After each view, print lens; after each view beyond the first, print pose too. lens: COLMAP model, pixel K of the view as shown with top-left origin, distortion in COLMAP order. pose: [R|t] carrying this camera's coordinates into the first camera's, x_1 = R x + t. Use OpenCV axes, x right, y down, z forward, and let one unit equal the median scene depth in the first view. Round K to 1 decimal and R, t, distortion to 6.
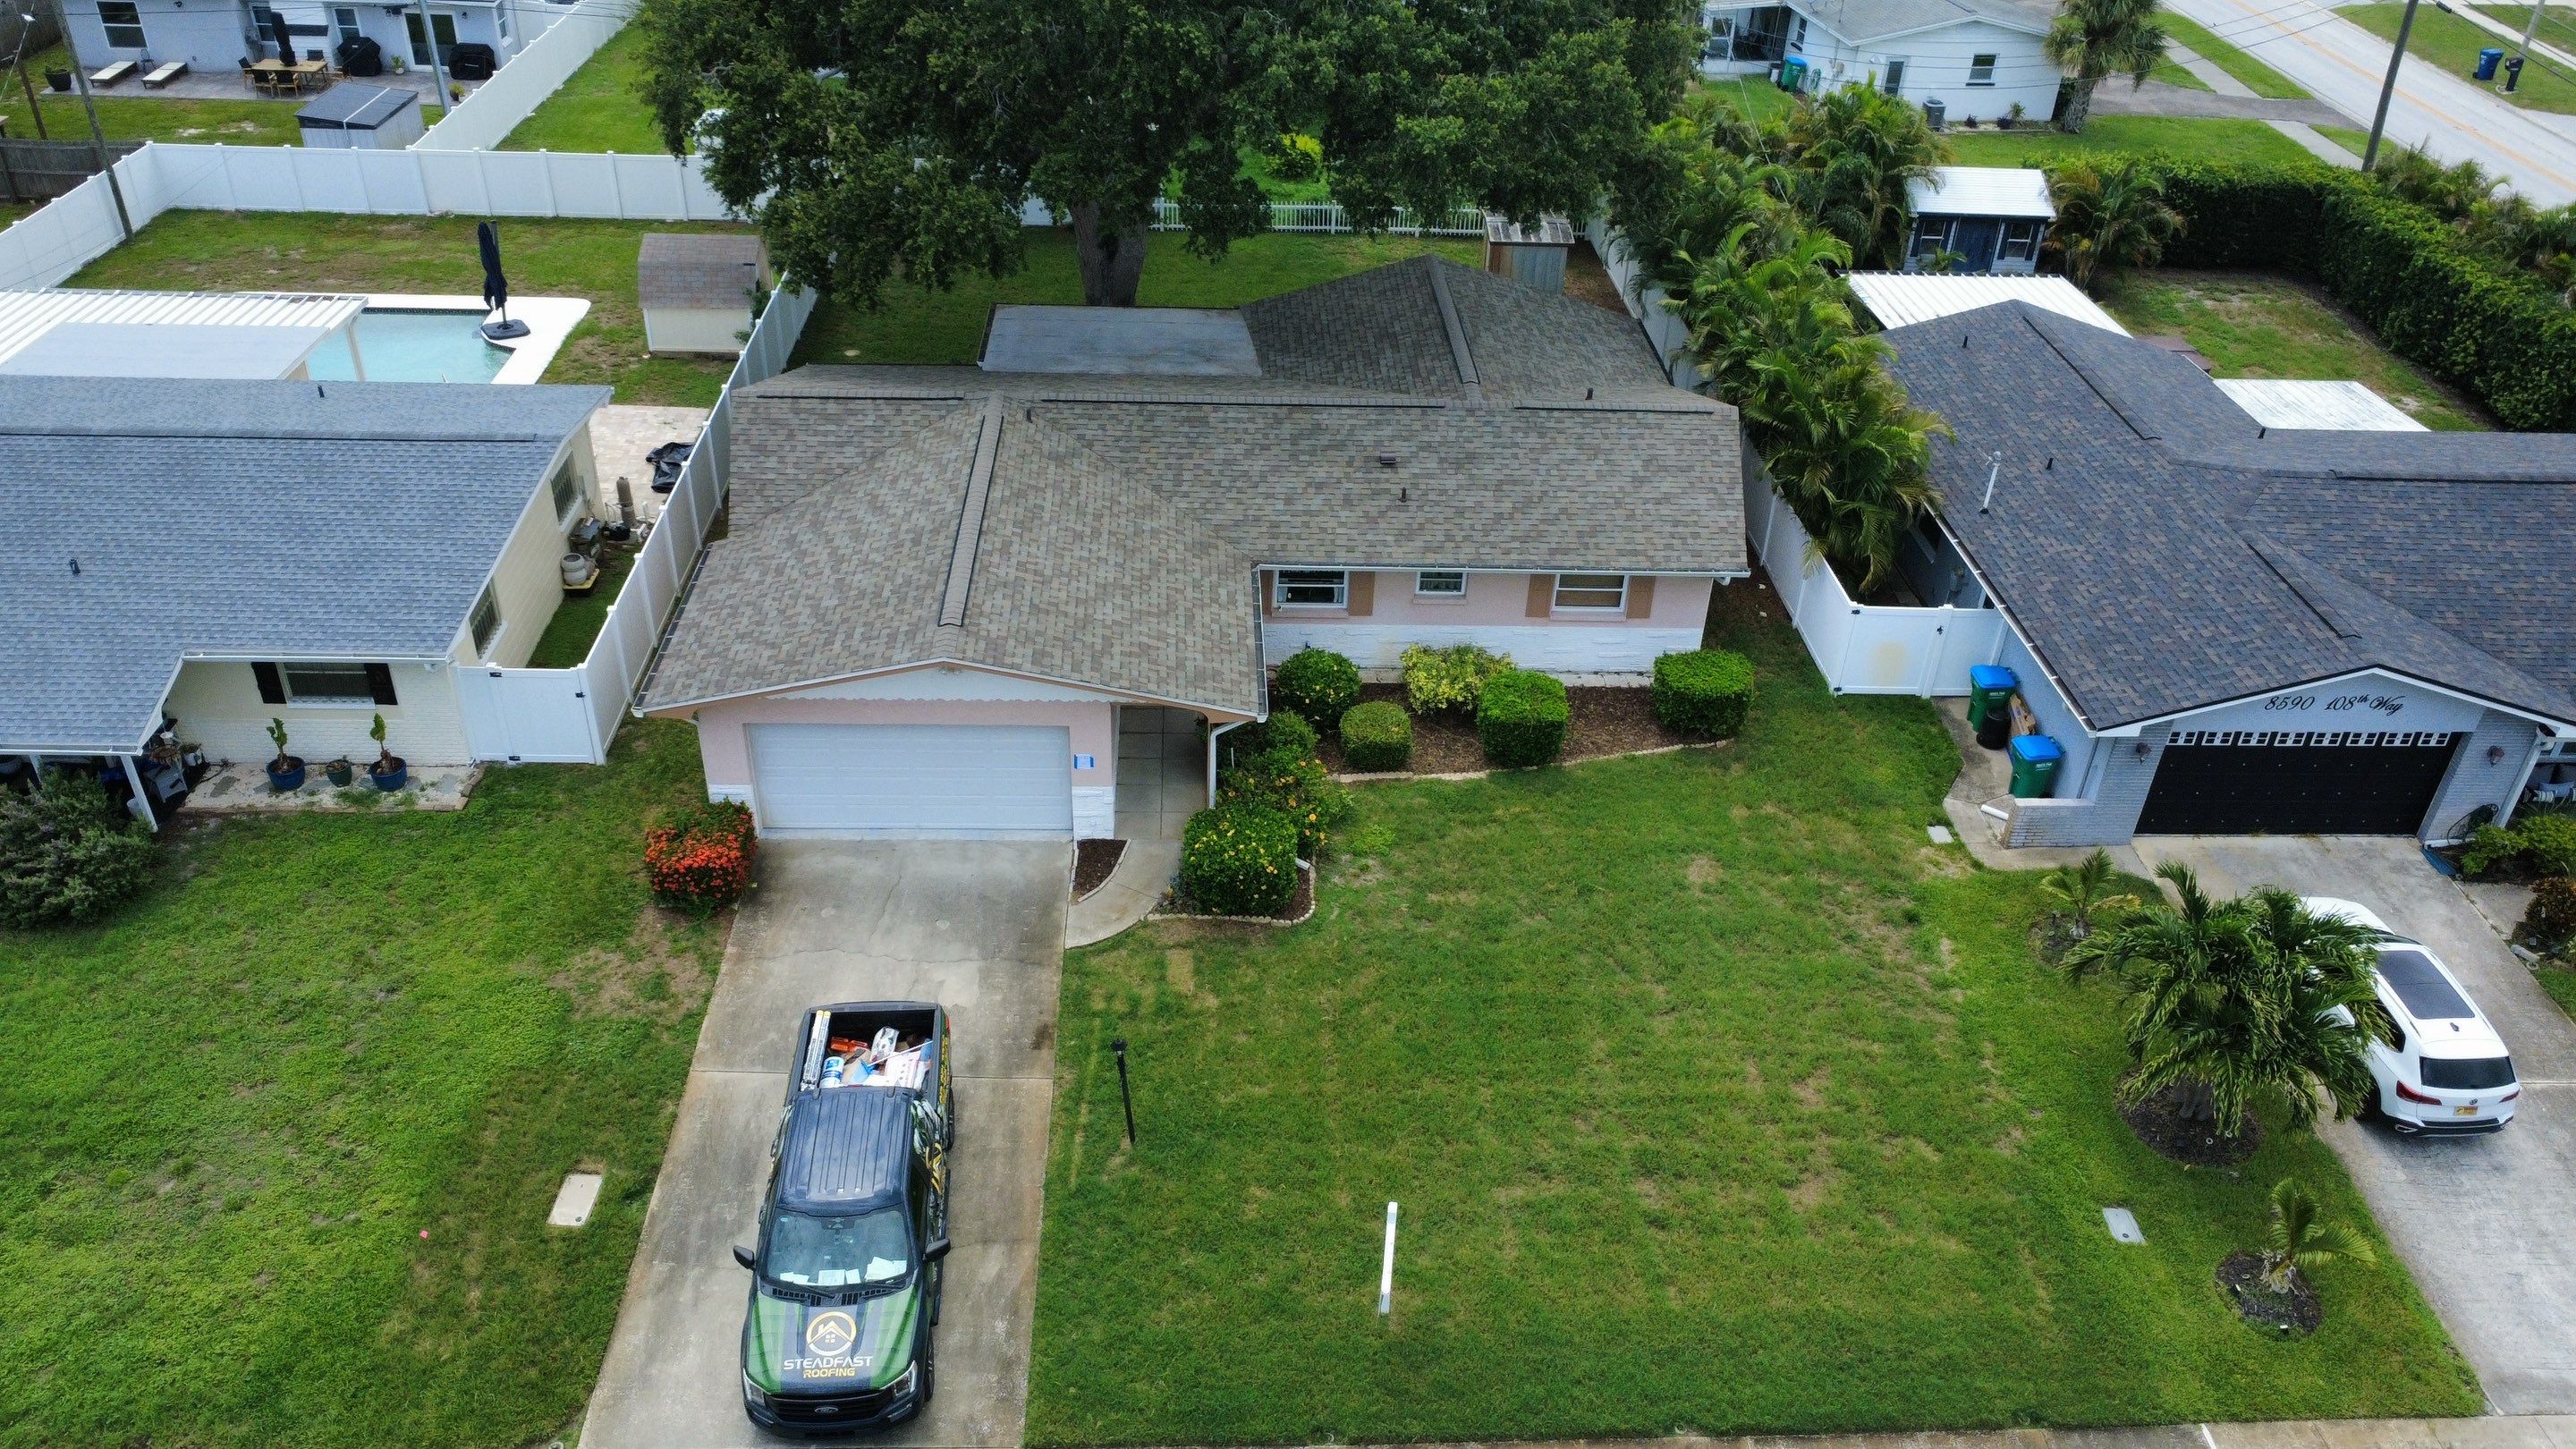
lens RADIAL K [[1886.6, 0, 1295.8], [0, 1886.6, 724.5], [0, 0, 1]] dist [-0.001243, -0.001088]
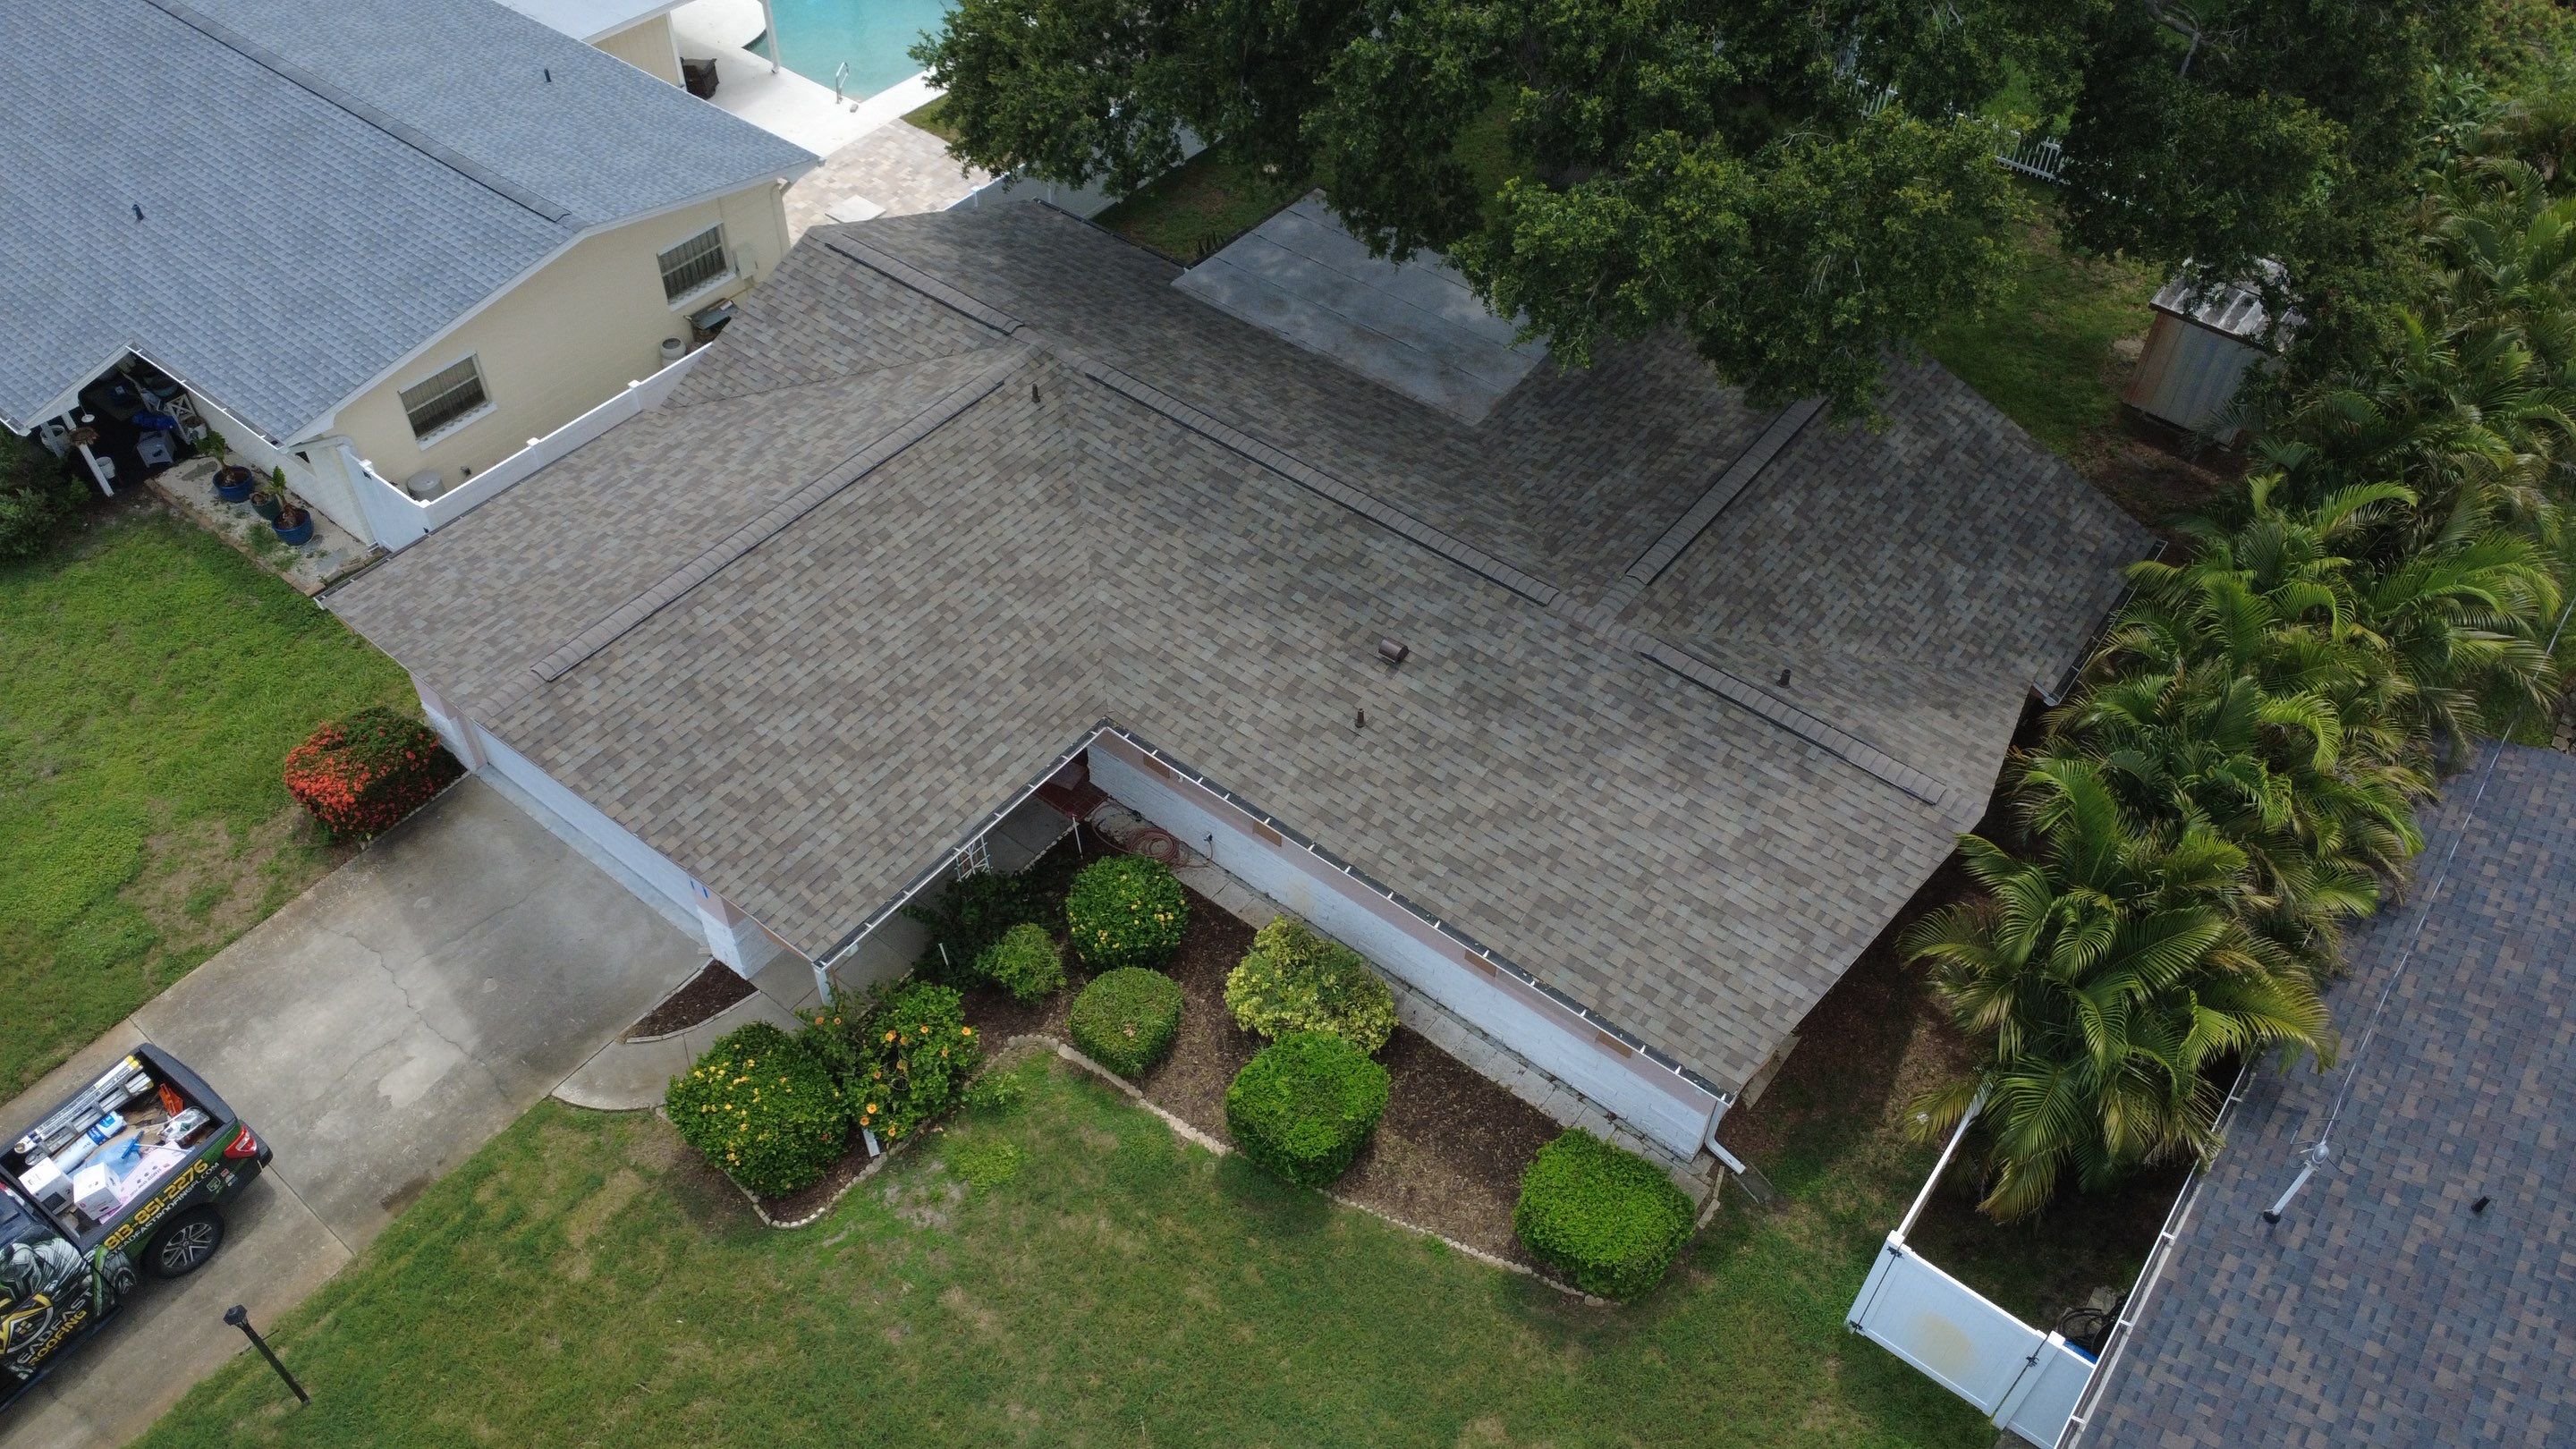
lens RADIAL K [[1893.3, 0, 1288.0], [0, 1893.3, 724.5], [0, 0, 1]] dist [-0.000456, 0.001458]
pose [[0.763378, 0.451806, -0.461655, 0.360264], [-0.352532, 0.890270, 0.288340, -0.314077], [0.541271, -0.057365, 0.838889, 0.435648]]
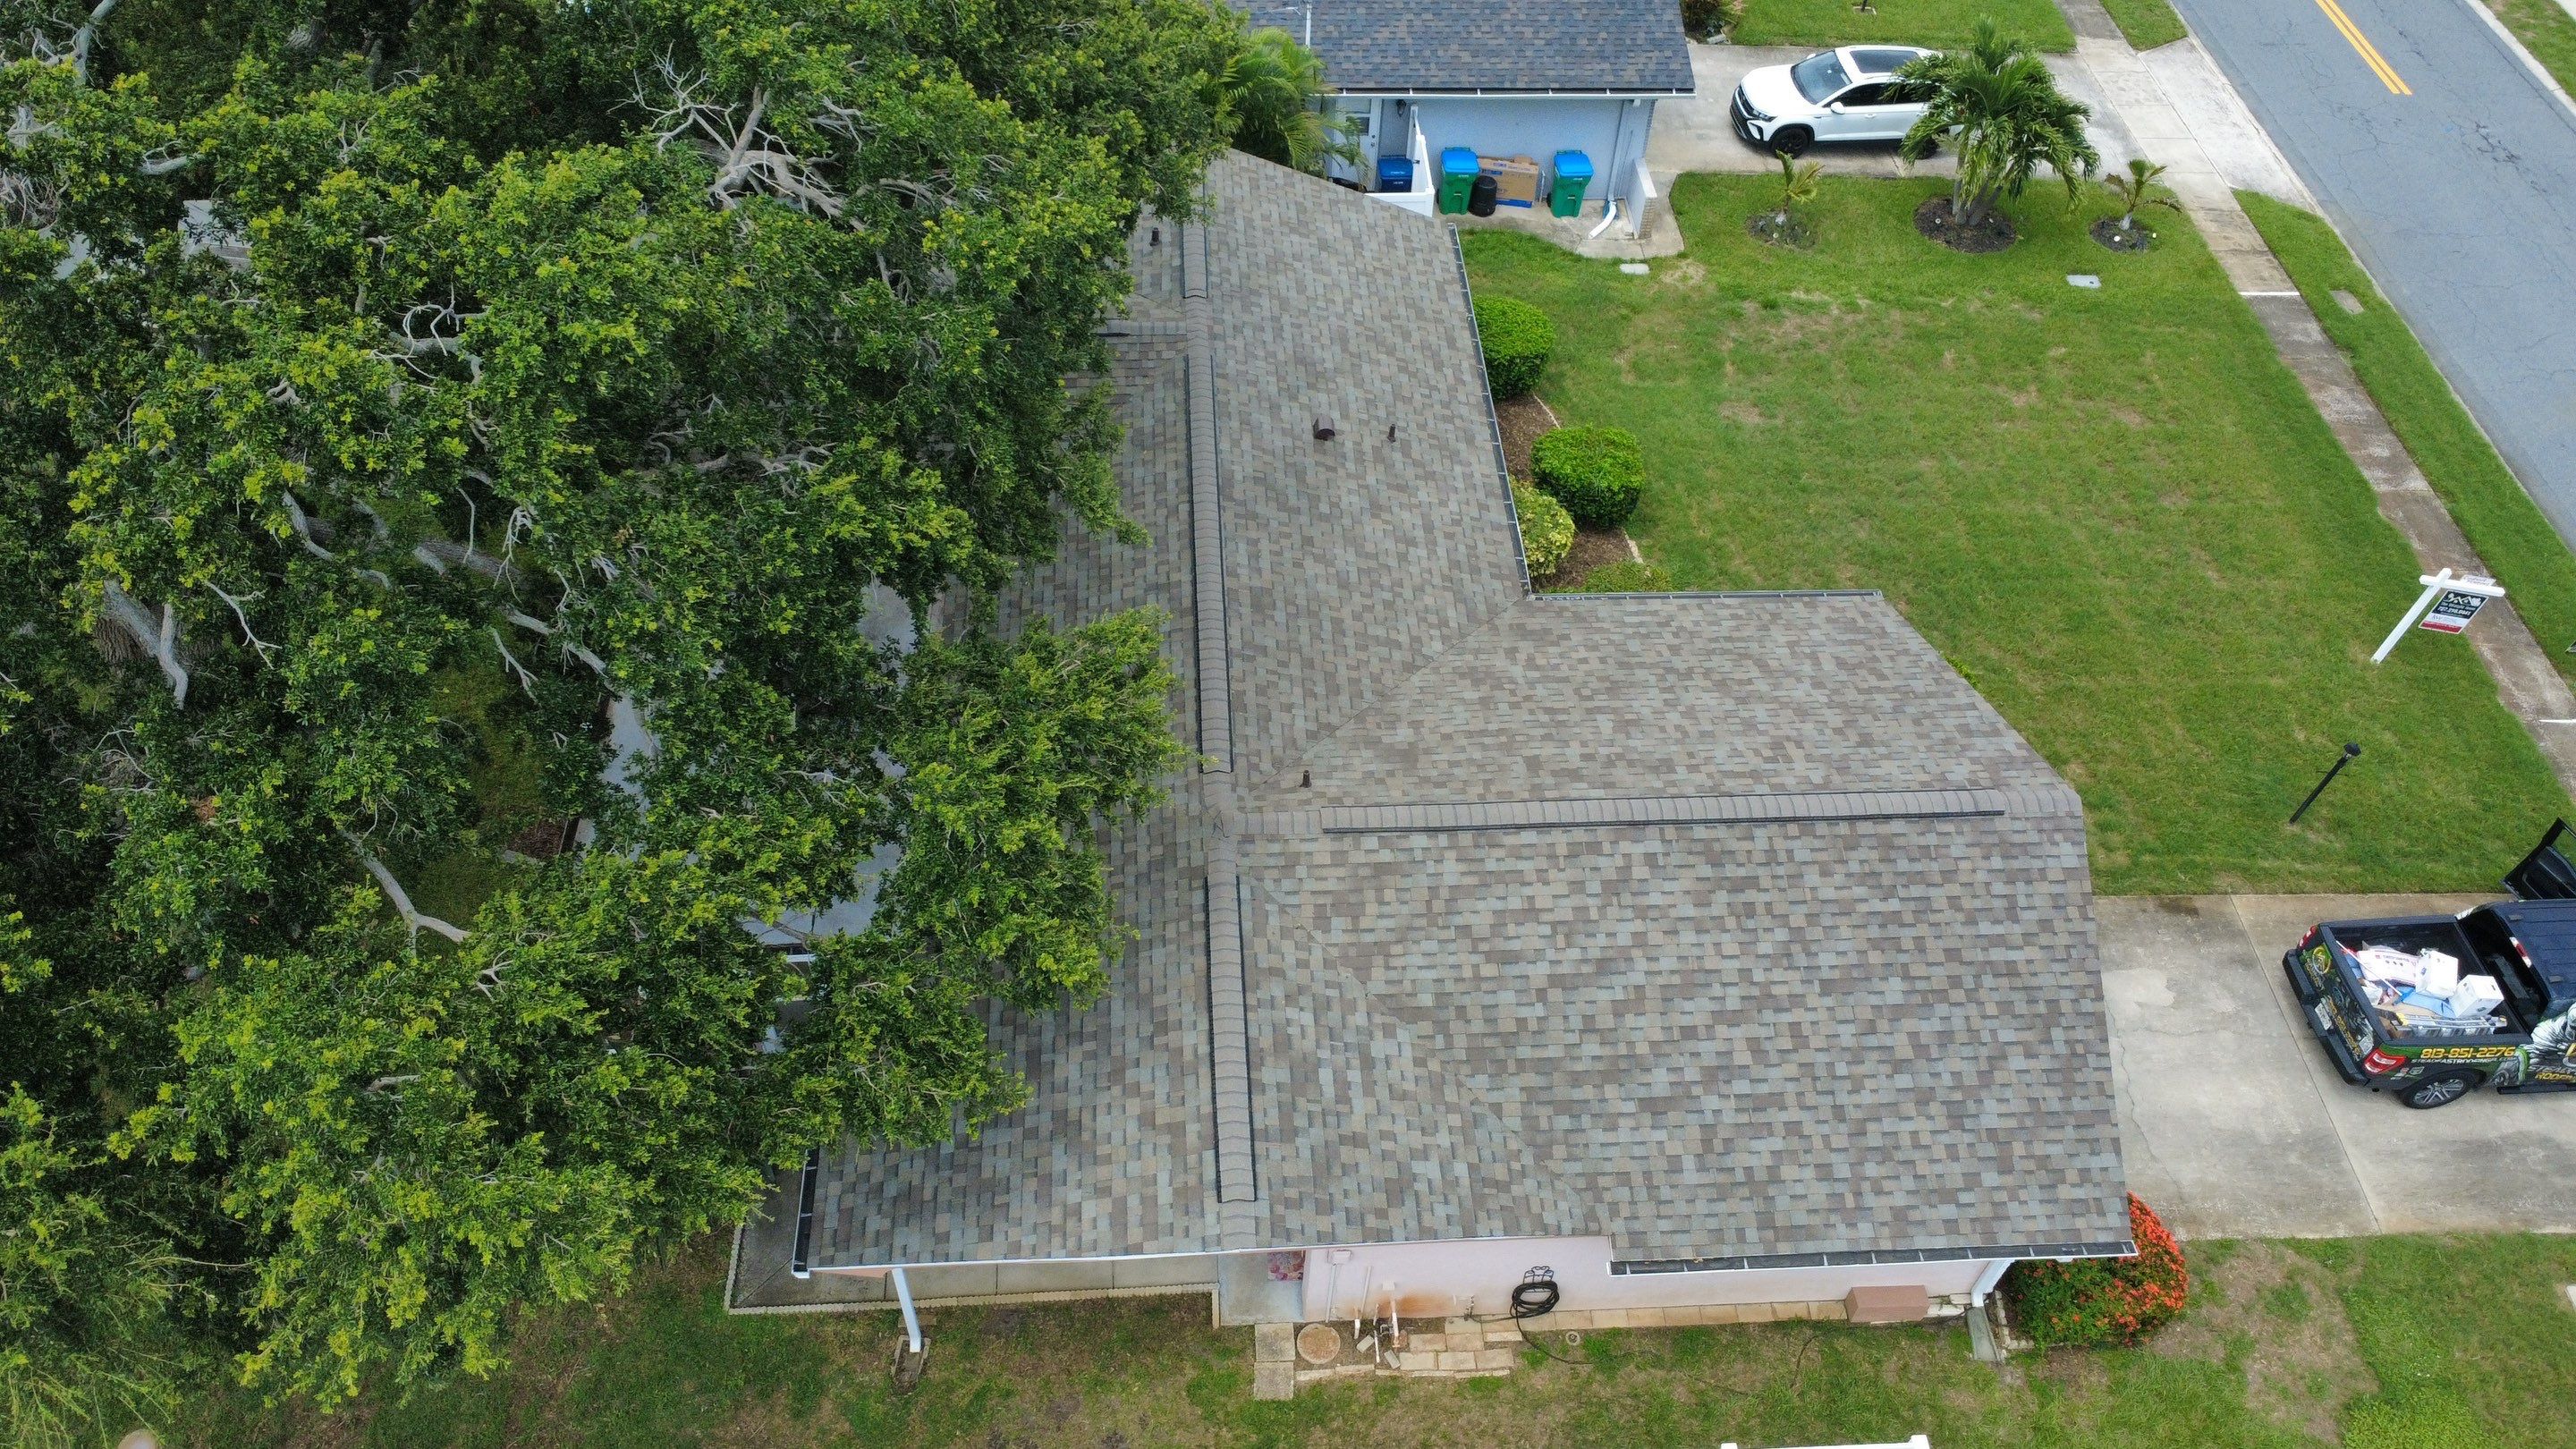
lens RADIAL K [[1876.6, 0, 1280.3], [0, 1876.6, 720.9], [0, 0, 1]] dist [-0.001887, -0.006016]
pose [[-0.008566, -0.769137, 0.639027, -0.539294], [0.524743, 0.540533, 0.657623, -0.604893], [-0.851218, 0.340958, 0.398969, 0.798165]]
